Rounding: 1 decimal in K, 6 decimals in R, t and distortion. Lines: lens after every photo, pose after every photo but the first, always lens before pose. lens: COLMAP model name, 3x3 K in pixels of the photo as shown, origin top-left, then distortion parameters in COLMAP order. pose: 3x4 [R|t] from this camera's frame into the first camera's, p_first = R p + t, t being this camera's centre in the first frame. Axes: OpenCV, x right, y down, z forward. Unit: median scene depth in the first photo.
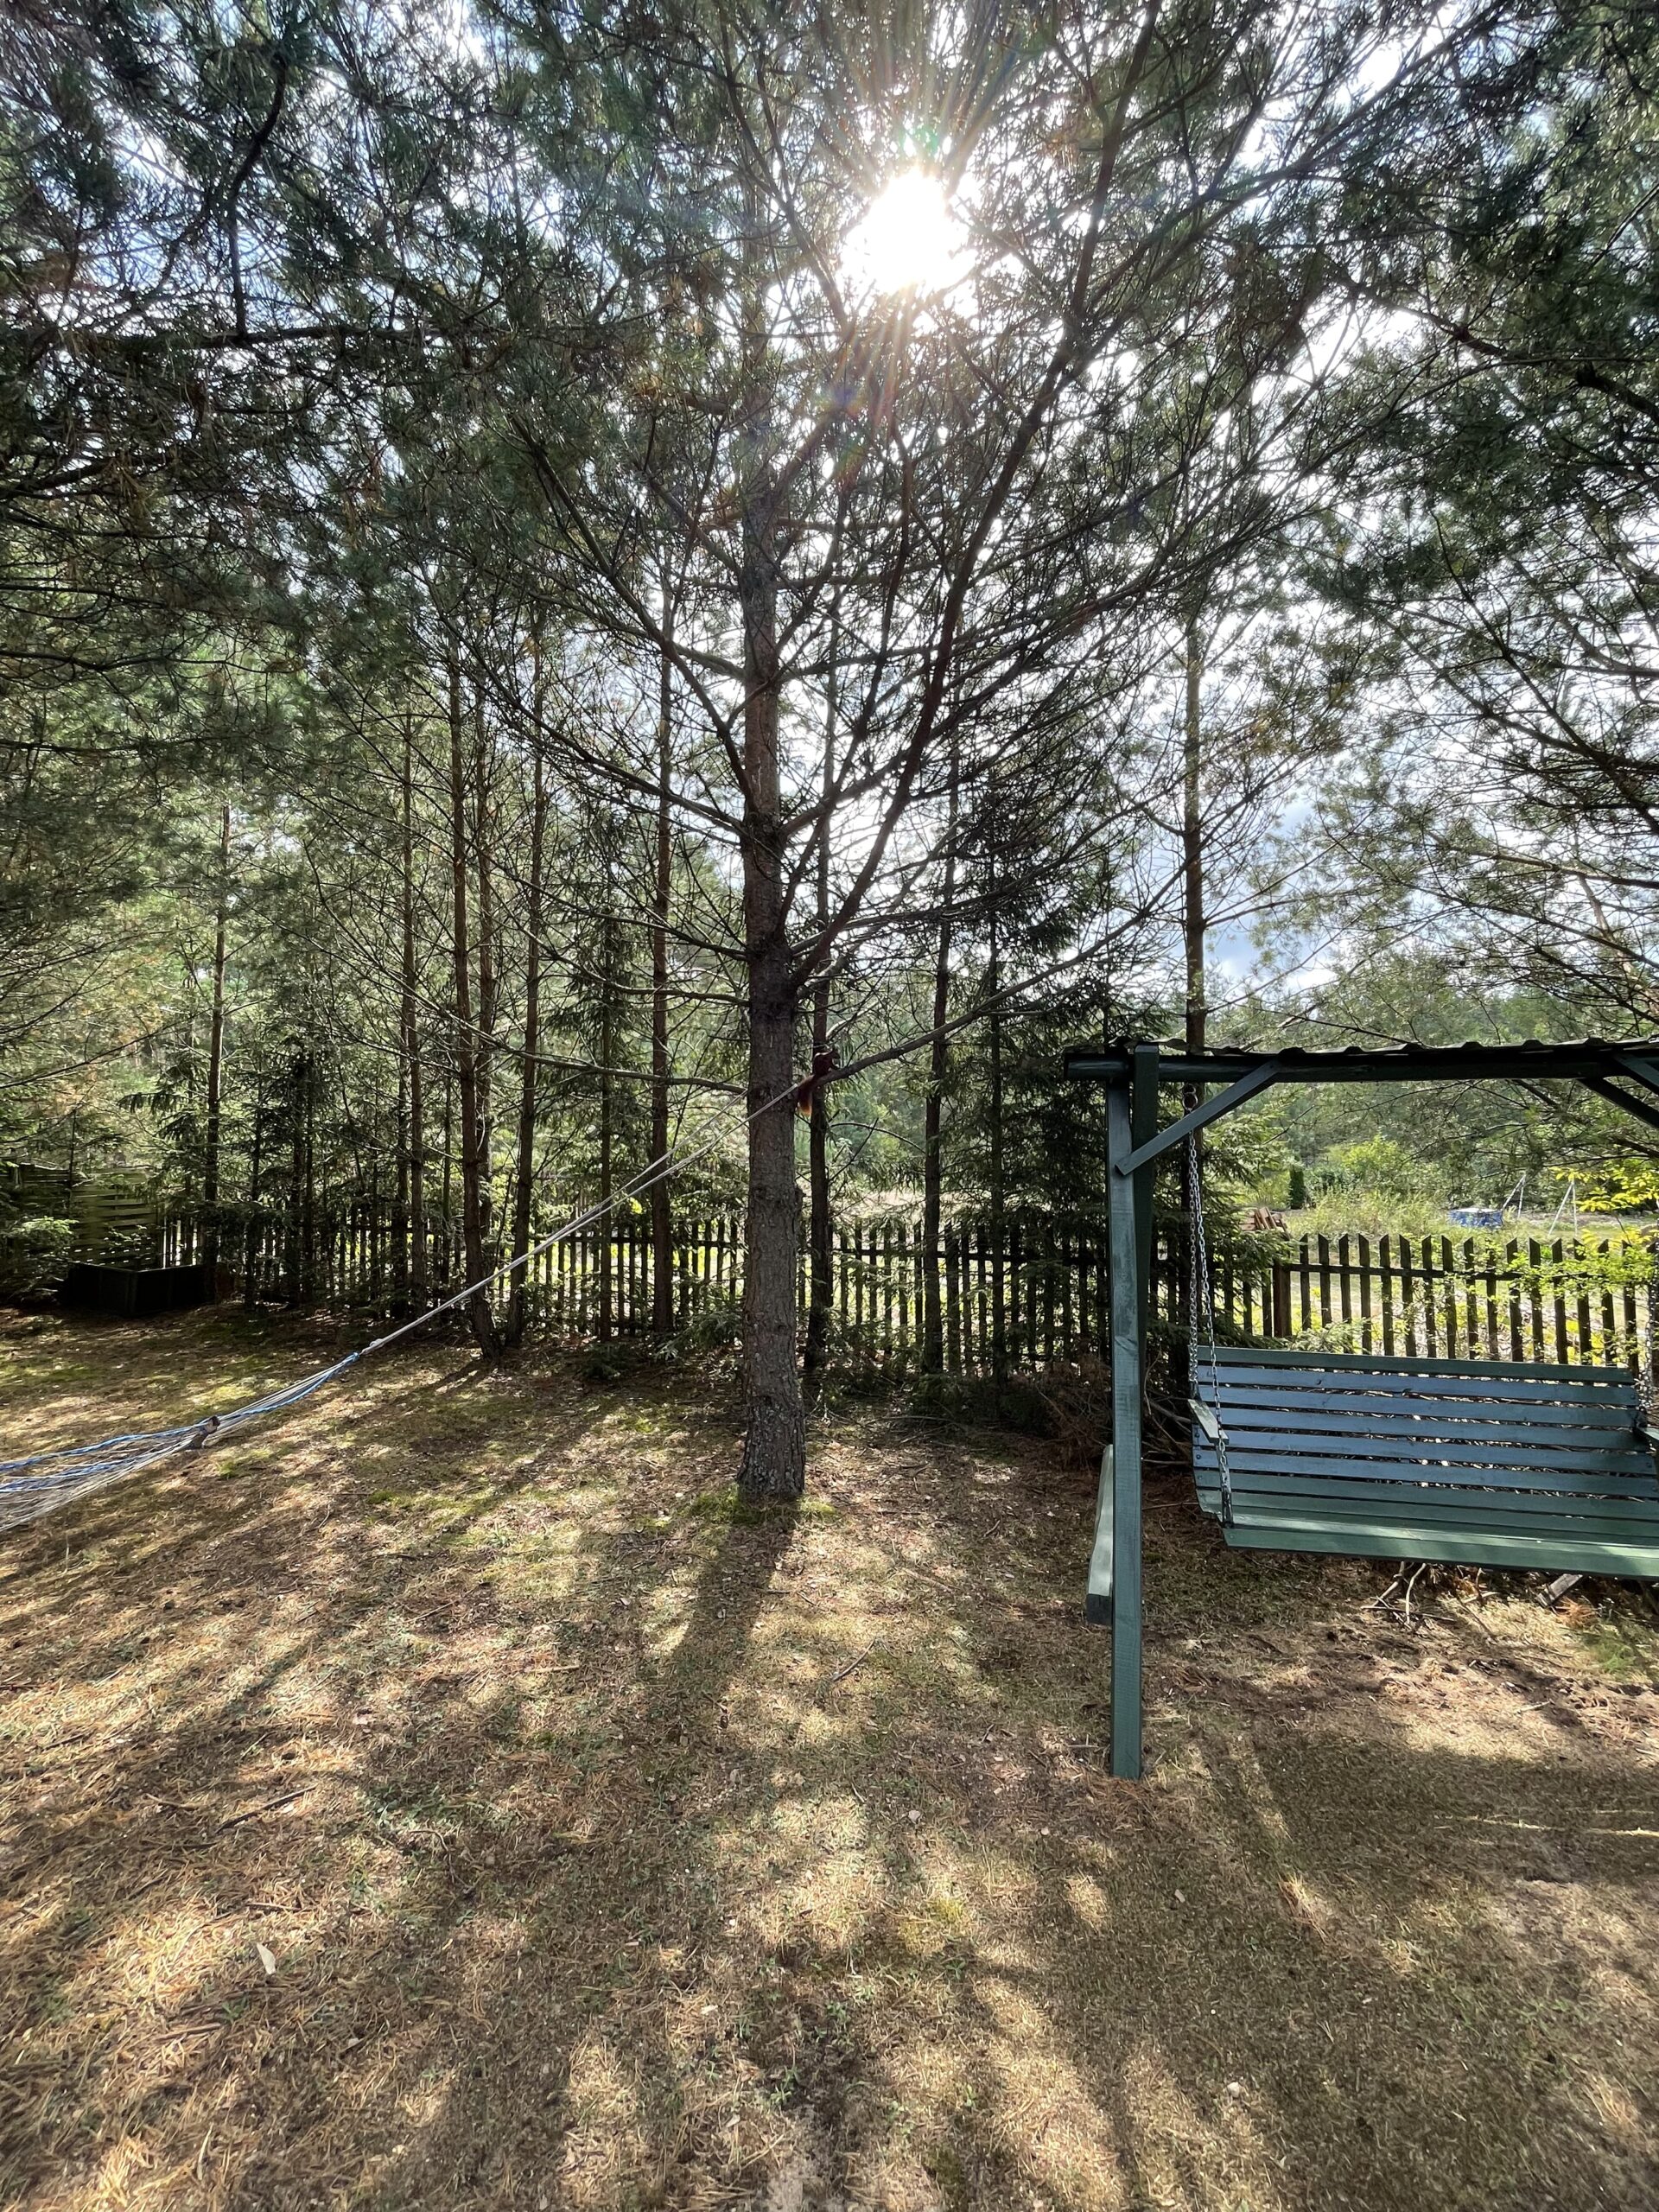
lens RADIAL K [[889.4, 0, 820.3], [0, 889.4, 1100.7], [0, 0, 1]] dist [-0.000138, 0.000034]
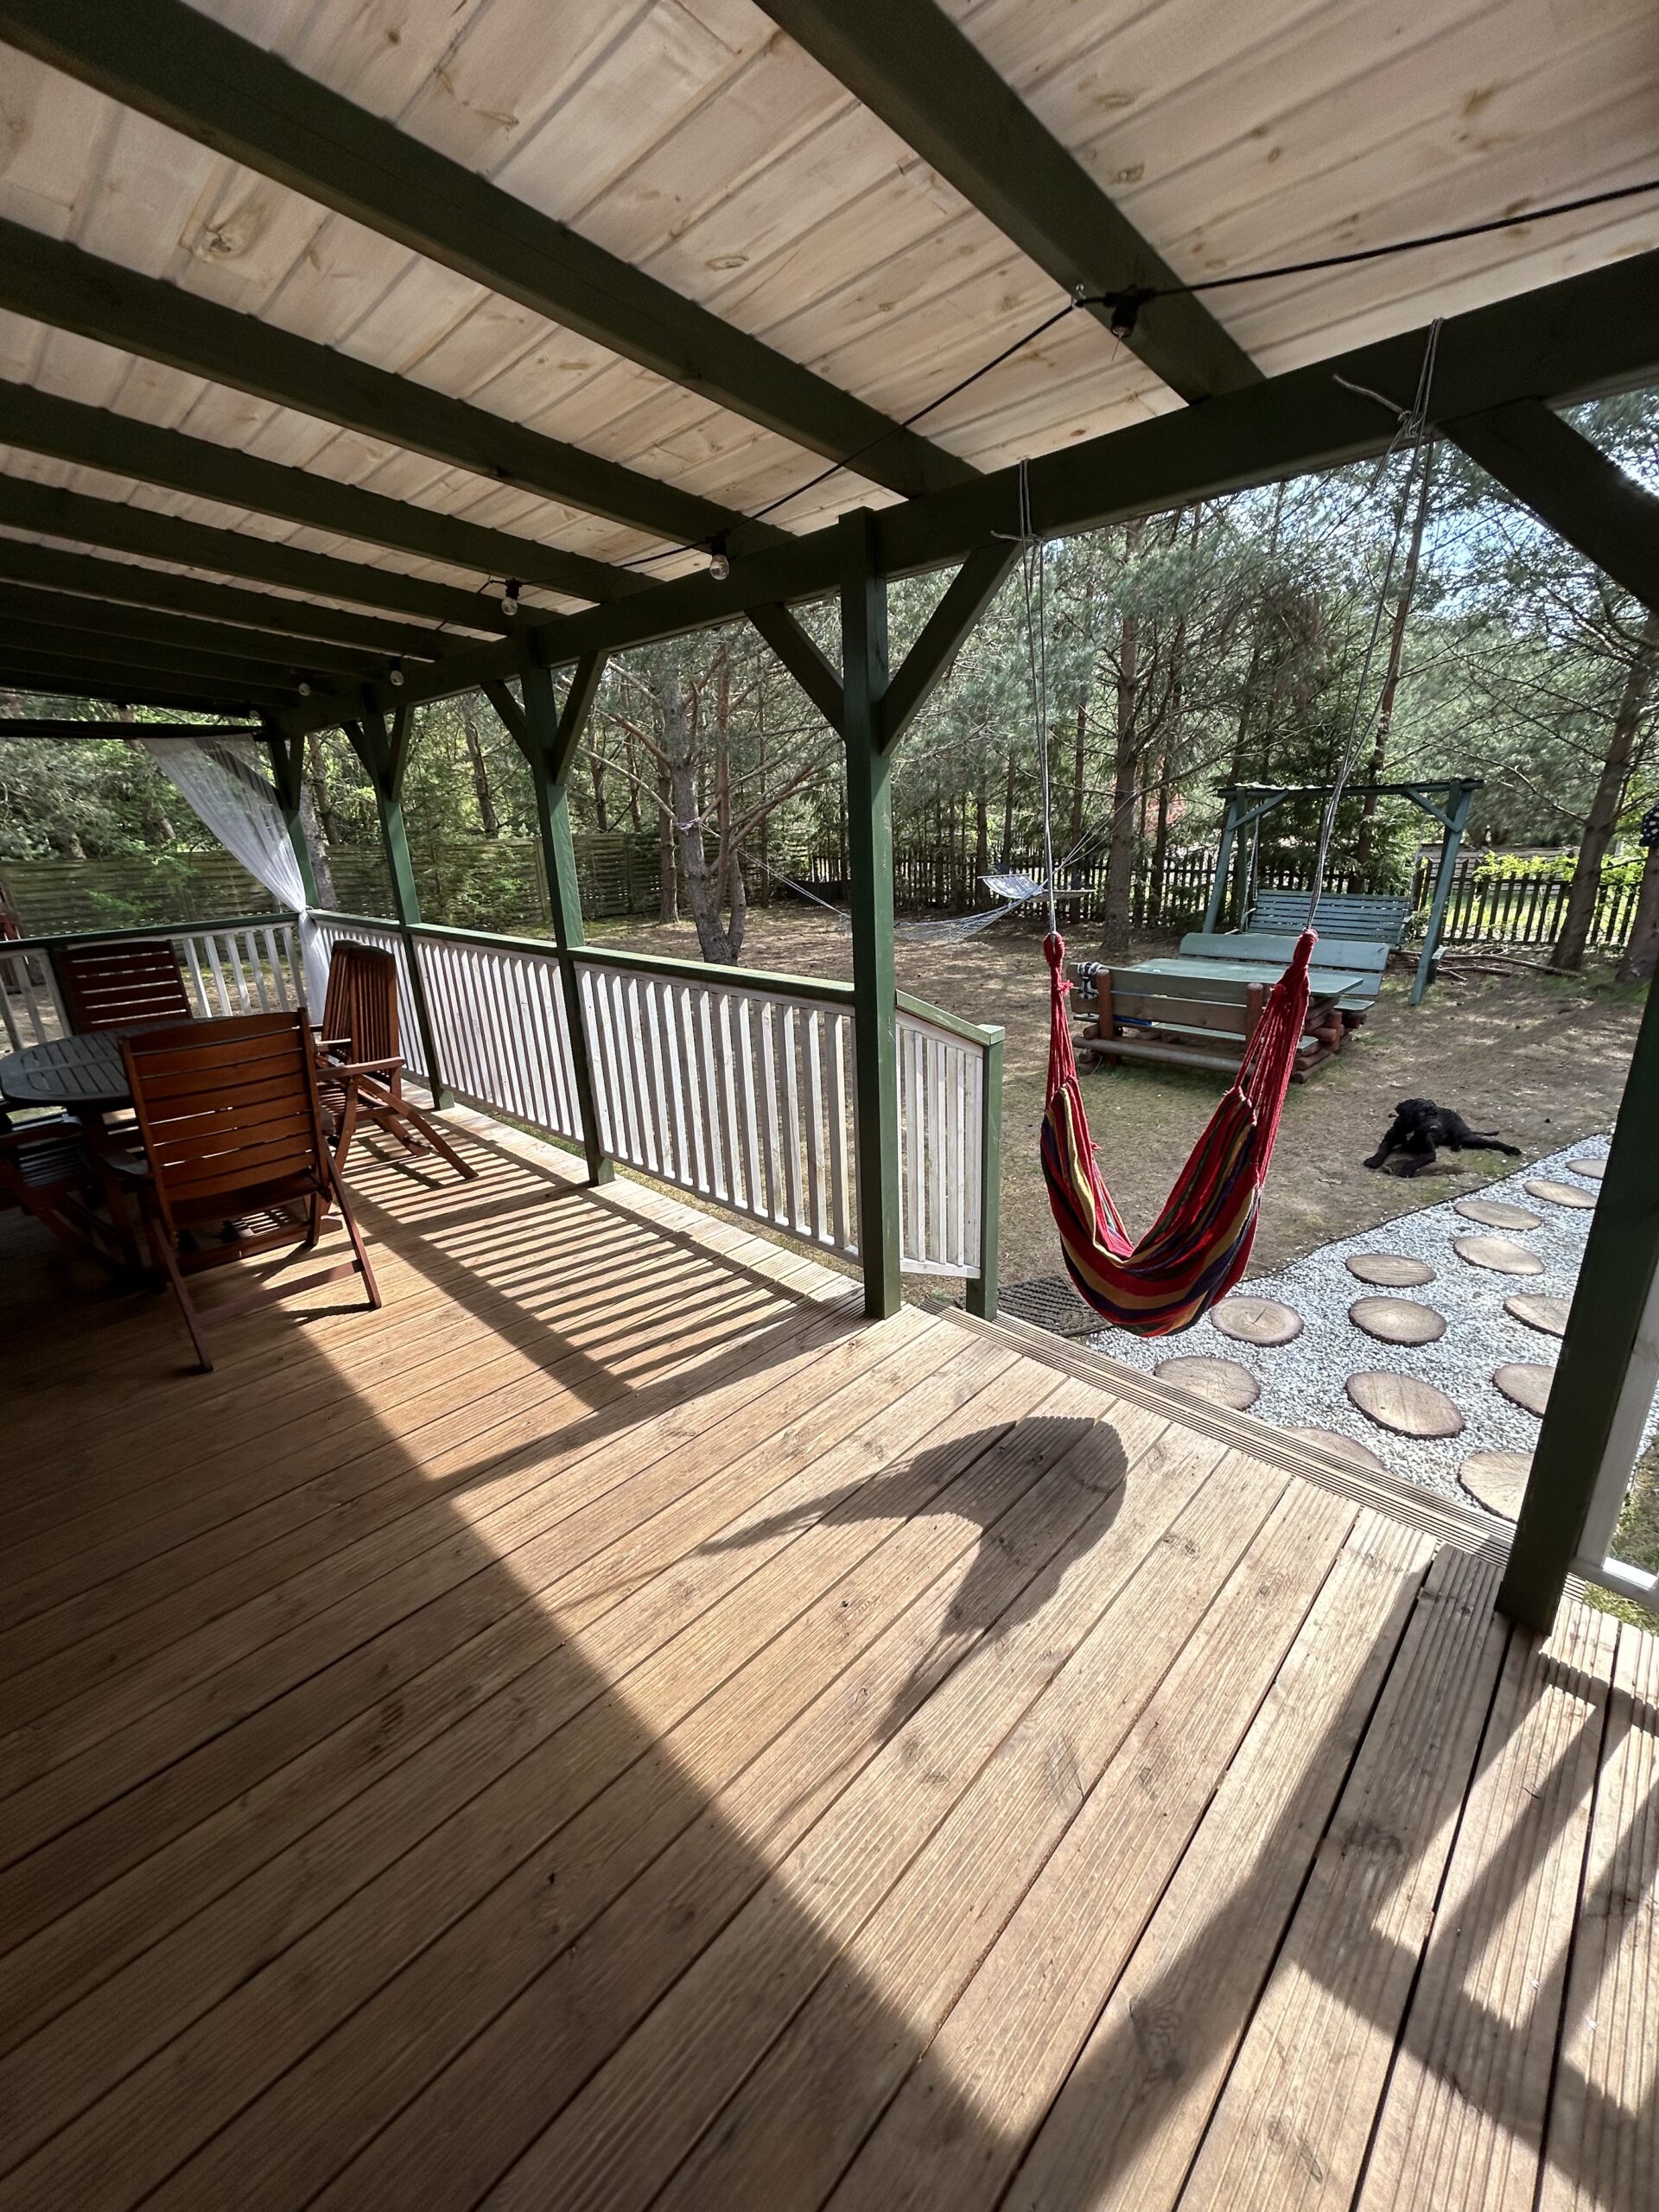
lens RADIAL K [[892.8, 0, 828.0], [0, 892.8, 1097.9], [0, 0, 1]] dist [-0.000478, 0.000853]
pose [[0.905455, 0.102723, -0.411824, 0.173053], [0.056027, 0.932855, 0.355868, -0.087134], [0.420728, -0.345296, 0.838904, -0.967968]]
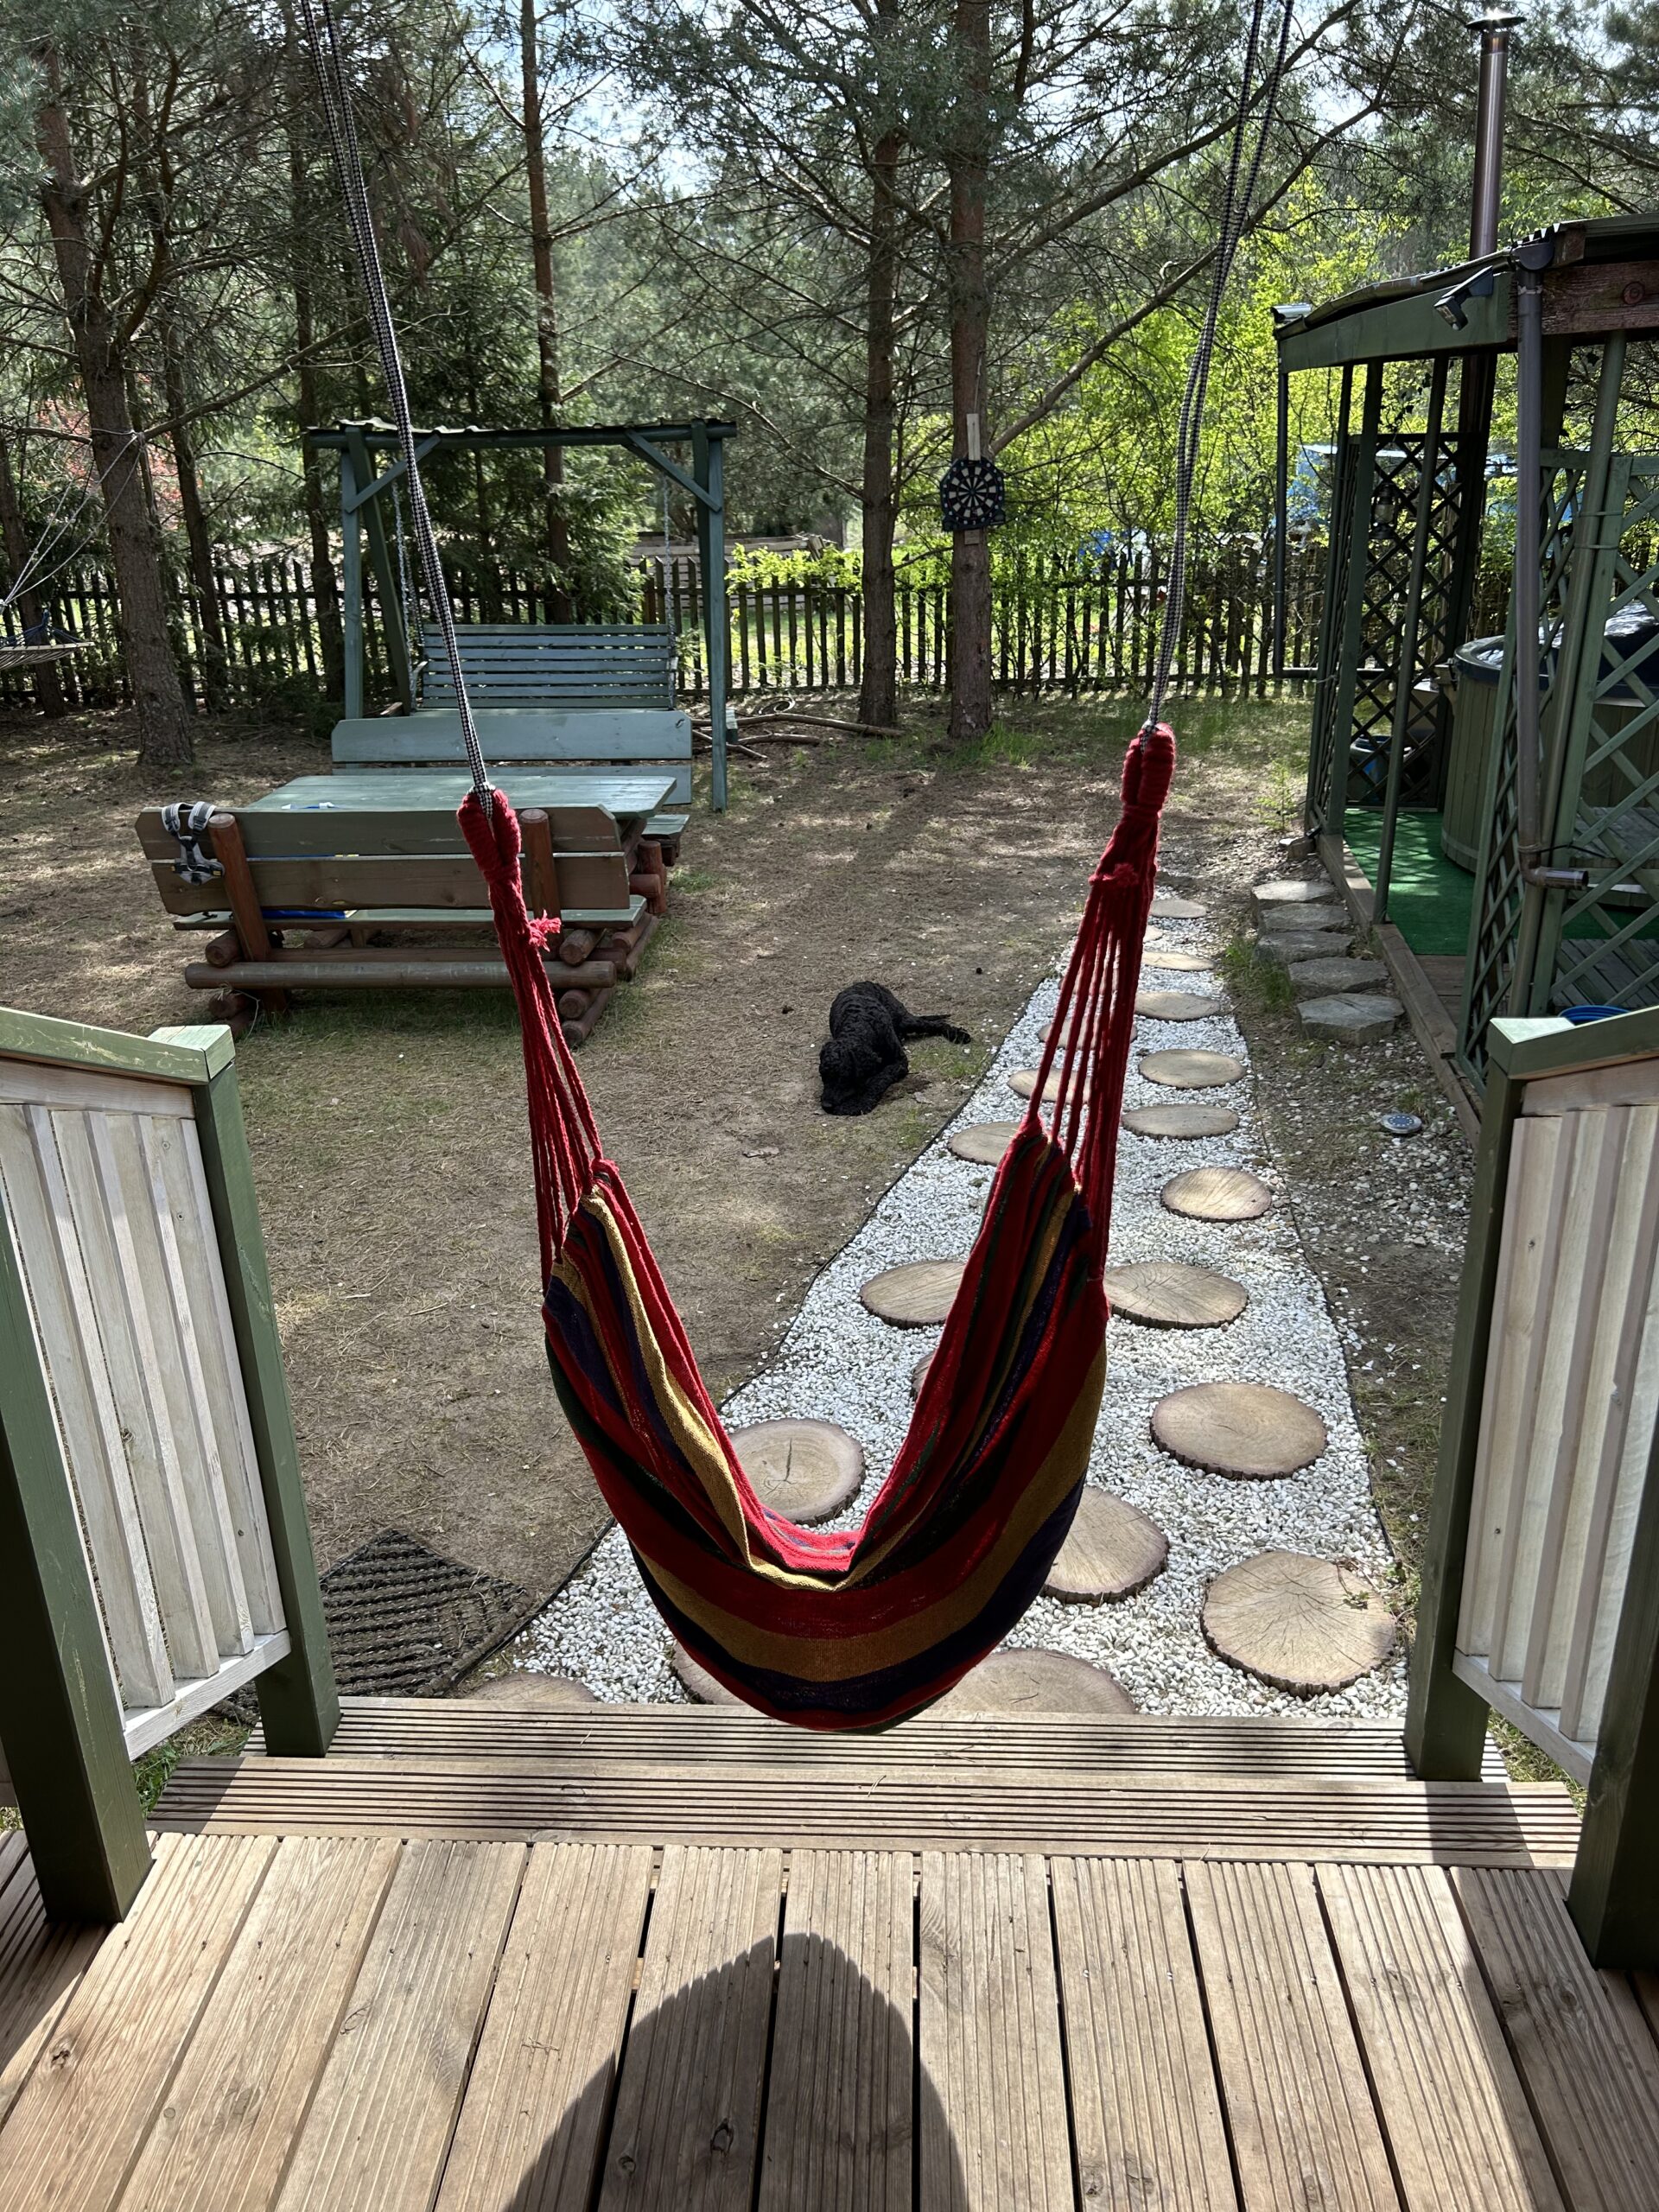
lens RADIAL K [[1674.3, 0, 827.5], [0, 1674.3, 1103.0], [0, 0, 1]] dist [0.041731, -0.046961]
pose [[0.961679, -0.120775, 0.246144, 0.114435], [0.007135, 0.908473, 0.417883, -0.079321], [-0.274085, -0.400114, 0.874521, -0.889474]]
